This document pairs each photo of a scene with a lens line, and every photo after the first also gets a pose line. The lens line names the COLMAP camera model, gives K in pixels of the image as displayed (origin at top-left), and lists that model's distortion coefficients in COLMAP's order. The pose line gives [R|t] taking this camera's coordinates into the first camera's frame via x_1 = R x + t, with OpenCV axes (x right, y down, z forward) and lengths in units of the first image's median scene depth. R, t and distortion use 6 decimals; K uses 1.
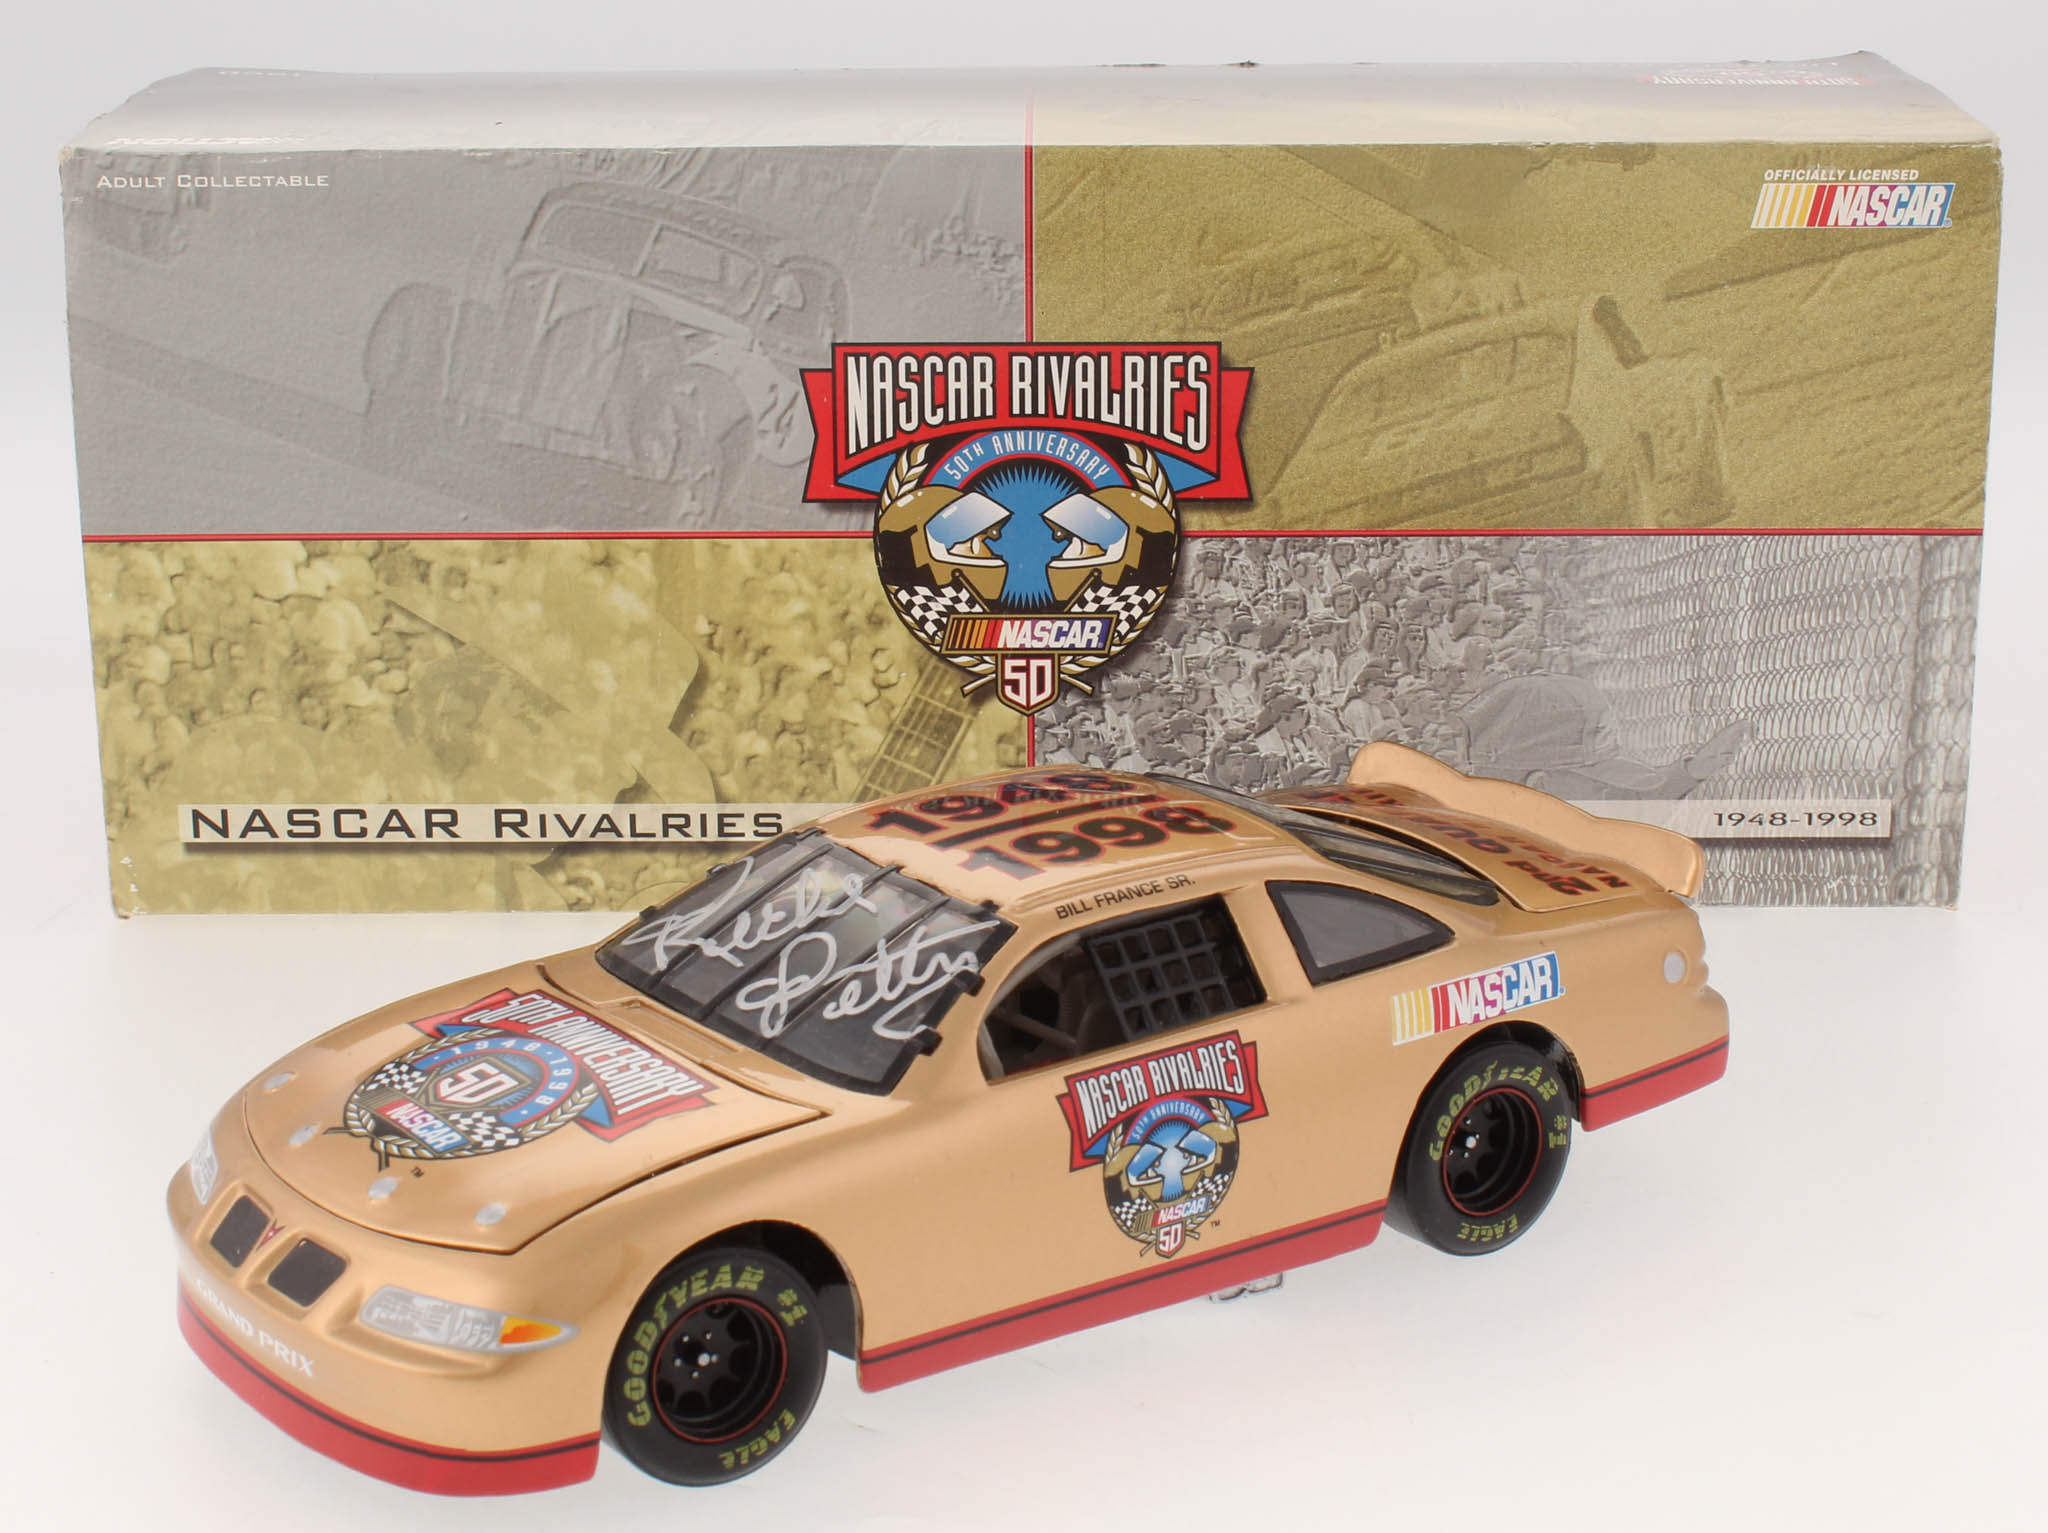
lens RADIAL K [[4204.6, 0, 1024.0], [0, 4204.6, 766.5], [0, 0, 1]] dist [-0.063633, -0.102121]
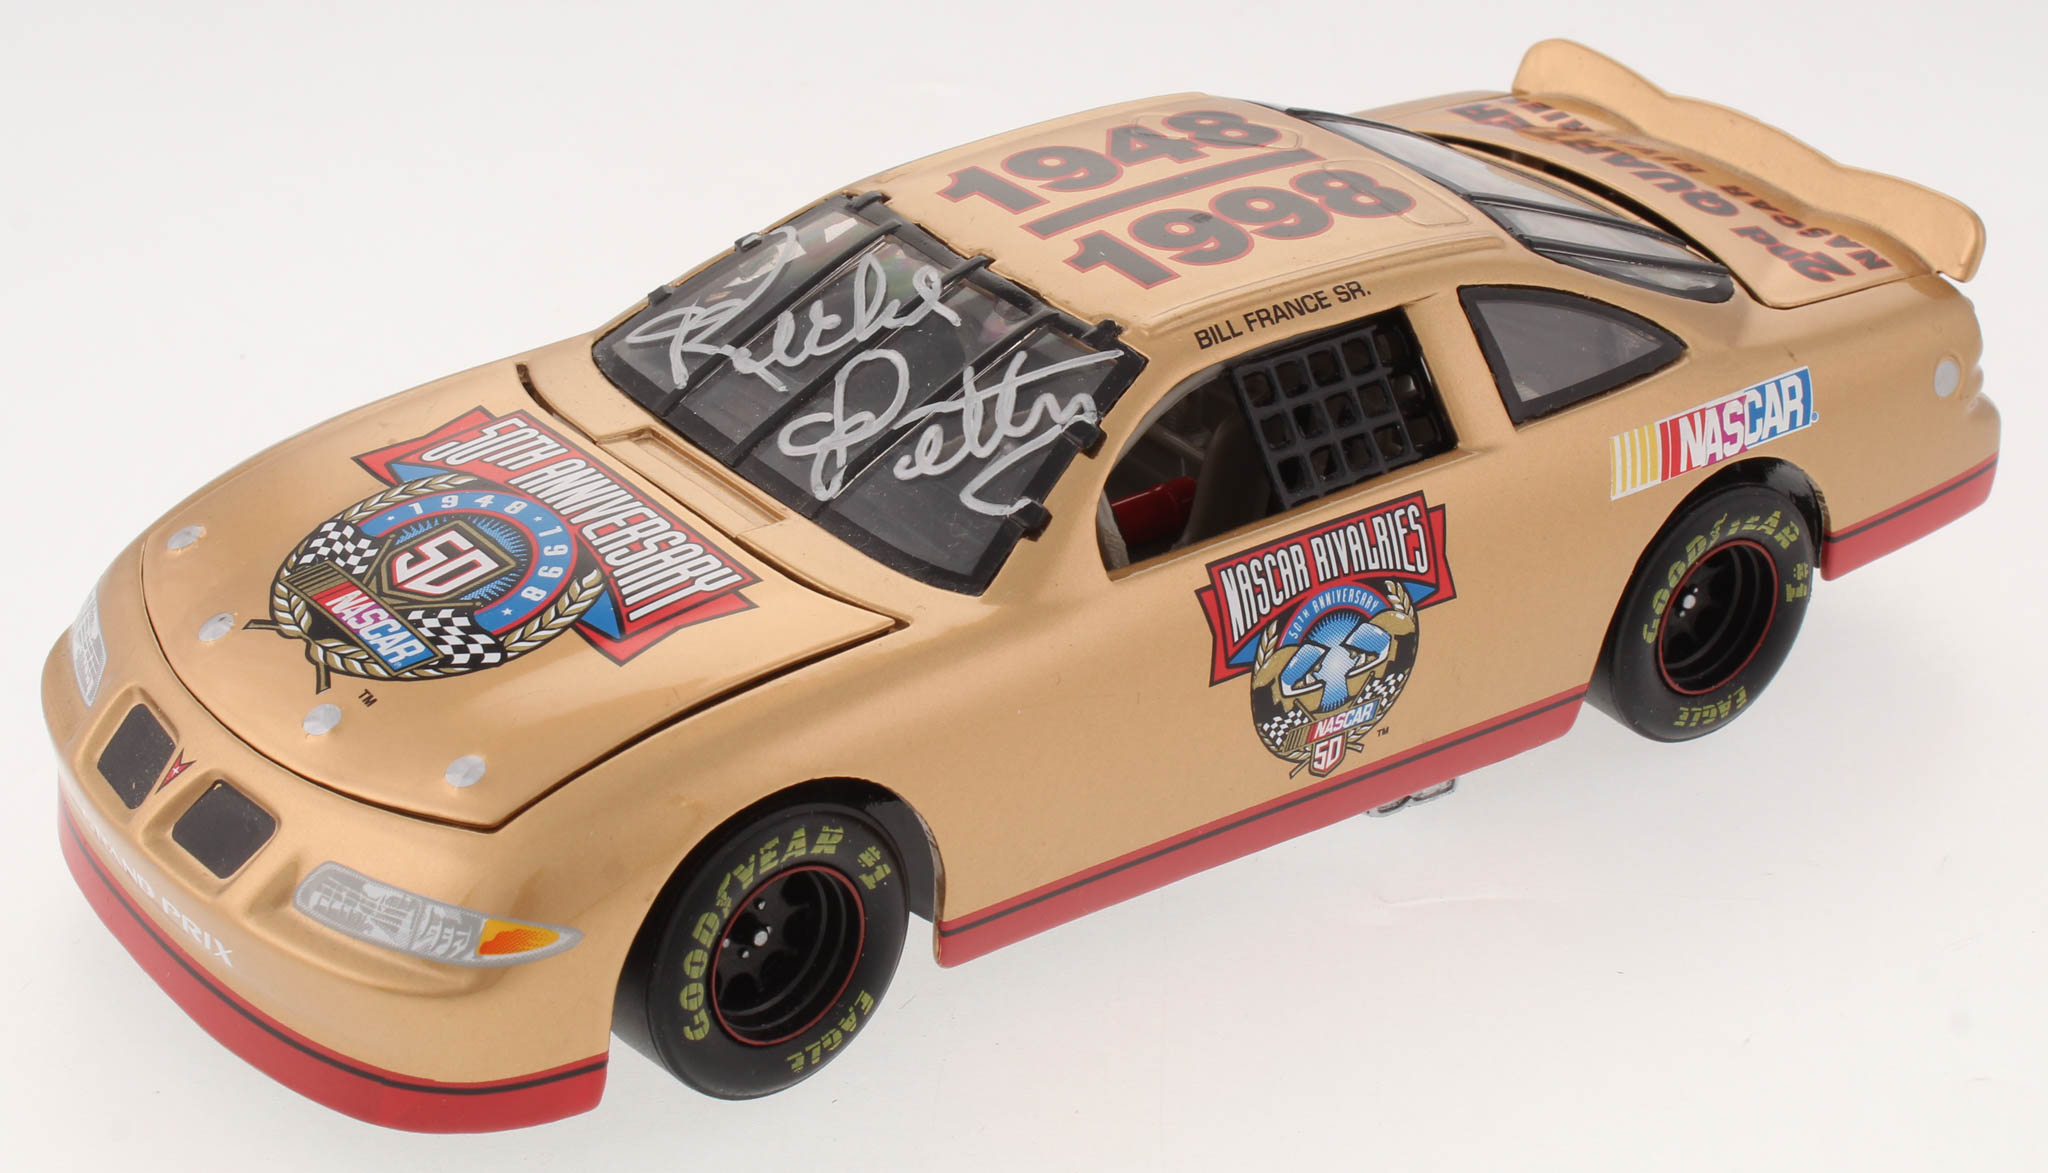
lens RADIAL K [[4064.3, 0, 1024.0], [0, 4064.3, 586.5], [0, 0, 1]] dist [-0.011917, 0.061866]
pose [[0.999556, 0.020174, 0.021928, -0.039672], [-0.024247, 0.978454, 0.205035, -0.073623], [-0.017320, -0.205475, 0.978509, 0.264554]]
